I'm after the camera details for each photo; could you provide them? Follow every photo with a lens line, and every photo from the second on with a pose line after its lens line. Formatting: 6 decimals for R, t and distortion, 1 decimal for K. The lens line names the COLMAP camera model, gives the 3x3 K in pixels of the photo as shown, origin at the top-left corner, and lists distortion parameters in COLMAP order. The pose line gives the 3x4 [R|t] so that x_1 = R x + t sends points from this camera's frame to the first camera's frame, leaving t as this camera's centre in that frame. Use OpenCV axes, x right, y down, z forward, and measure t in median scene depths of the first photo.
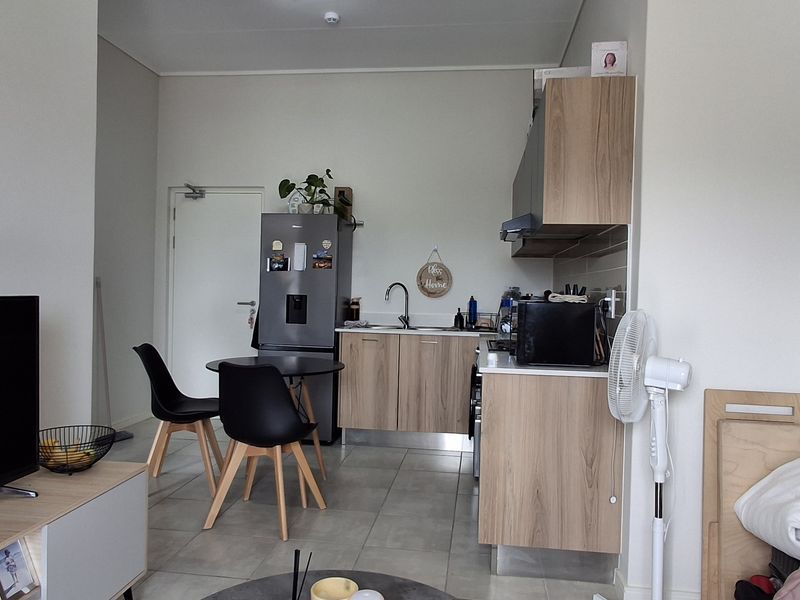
lens RADIAL K [[596.5, 0, 400.0], [0, 596.5, 300.0], [0, 0, 1]] dist [0.002724, 0.005314]
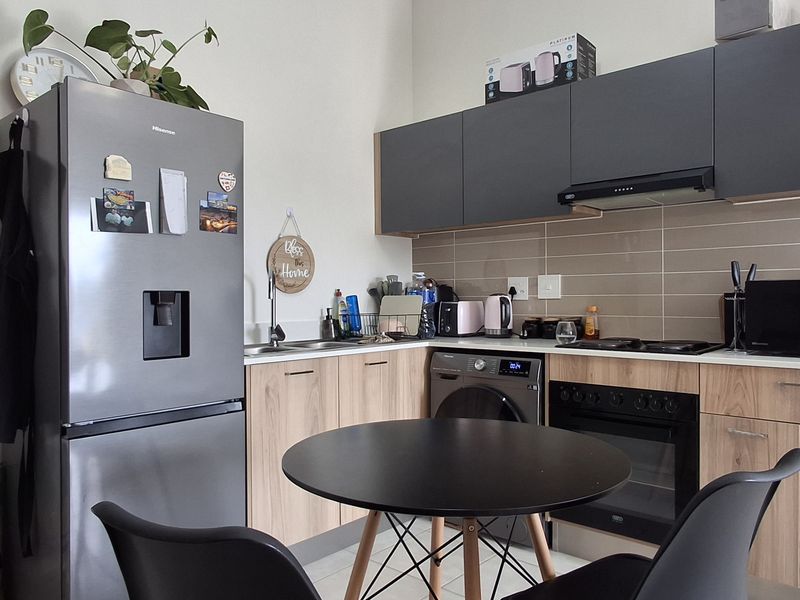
lens RADIAL K [[596.5, 0, 400.0], [0, 596.5, 300.0], [0, 0, 1]] dist [0.002724, 0.005314]
pose [[0.564114, -0.029477, 0.825171, -0.431059], [0.030505, 0.999424, 0.014848, -0.002690], [-0.825133, 0.016796, 0.564688, 0.619521]]
